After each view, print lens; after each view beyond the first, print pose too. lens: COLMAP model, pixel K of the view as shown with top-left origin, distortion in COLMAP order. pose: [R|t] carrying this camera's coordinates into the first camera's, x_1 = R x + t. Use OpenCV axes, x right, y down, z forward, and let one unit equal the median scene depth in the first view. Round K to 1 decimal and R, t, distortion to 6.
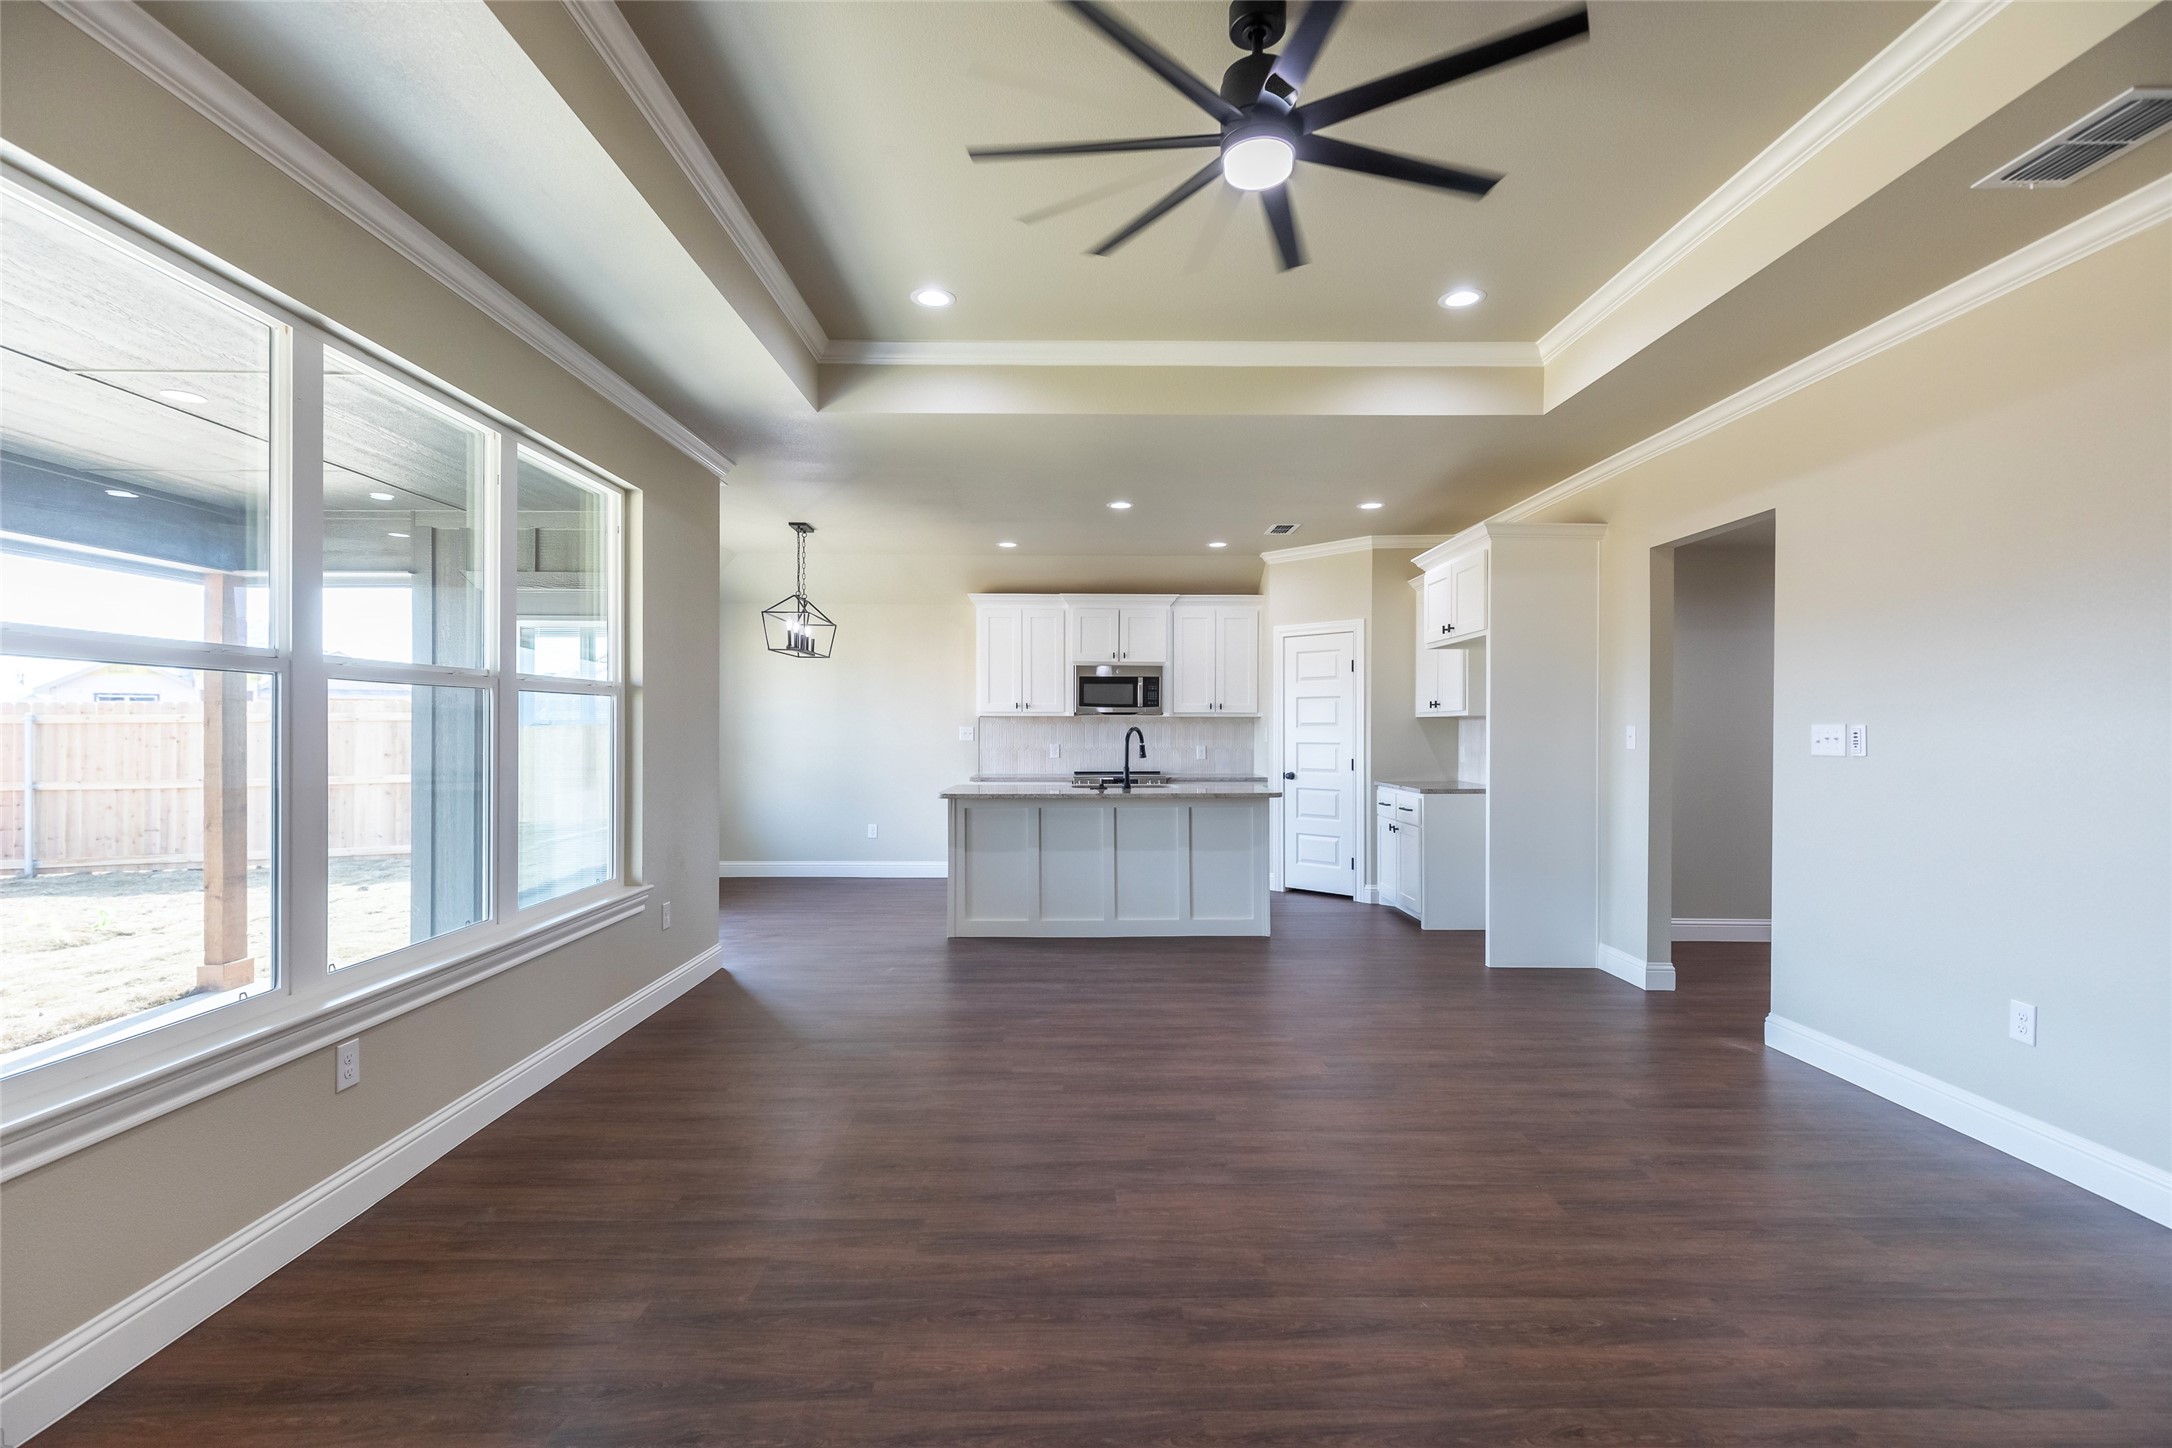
lens RADIAL K [[989.4, 0, 1081.4], [0, 989.4, 720.1], [0, 0, 1]] dist [0.005364, 0.000047]
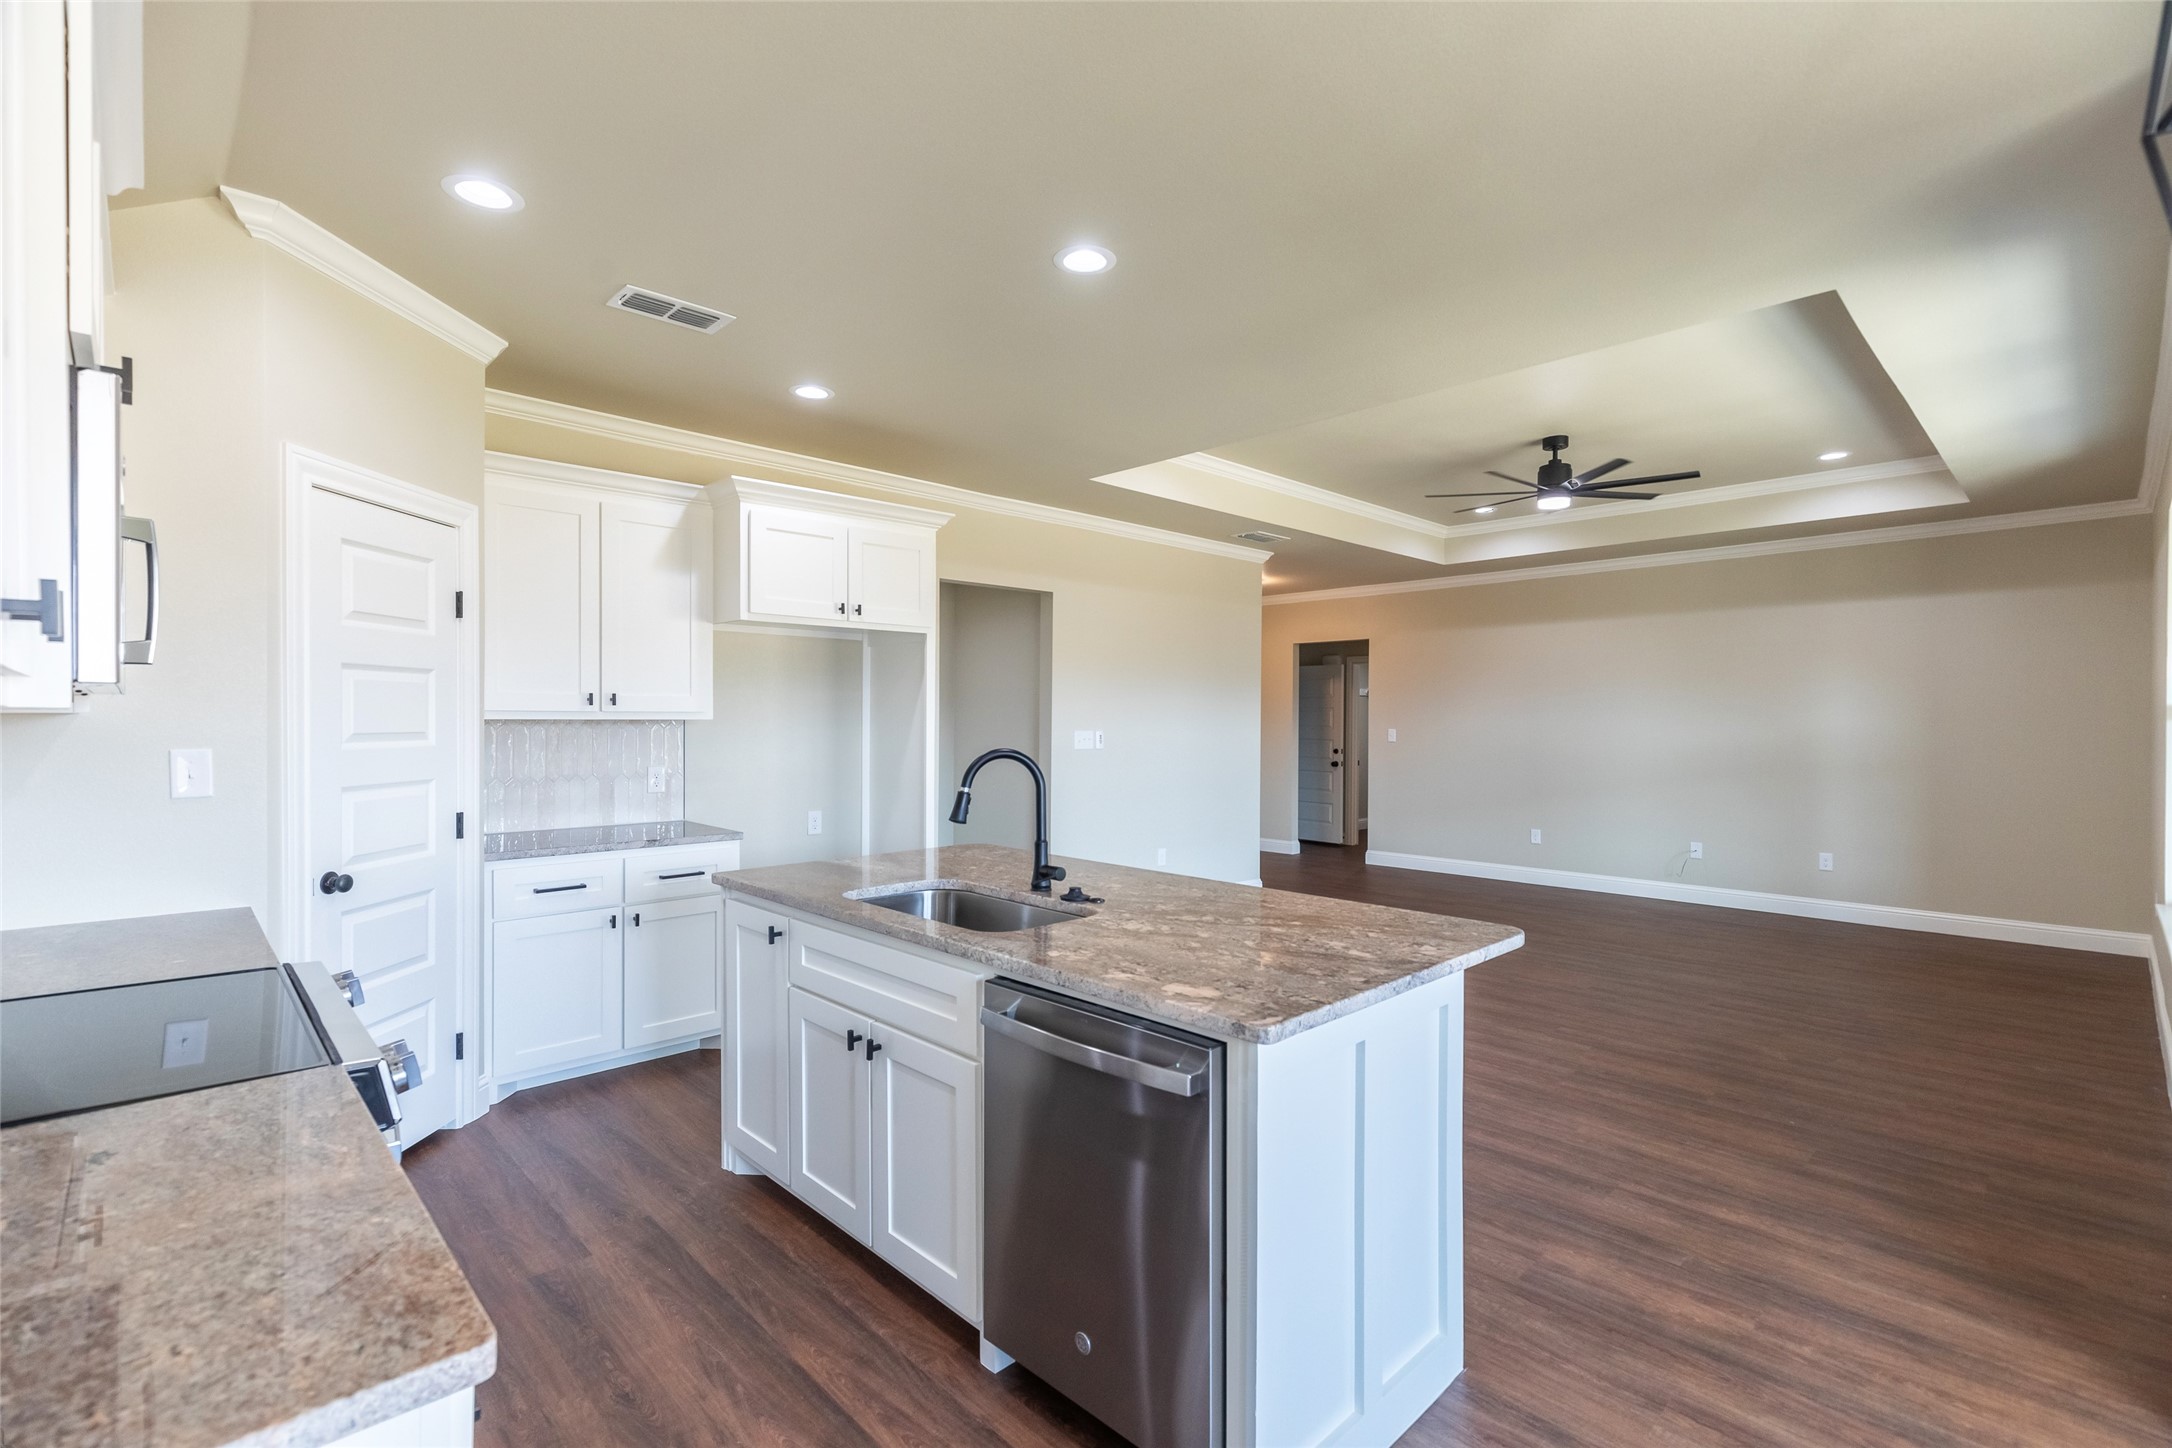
lens RADIAL K [[989.4, 0, 1074.8], [0, 989.4, 716.3], [0, 0, 1]] dist [0.005364, 0.000047]
pose [[-0.687232, -0.003634, 0.726429, -0.261588], [-0.011867, 0.999910, -0.006225, -0.005209], [-0.726341, -0.012898, -0.687214, 1.191639]]
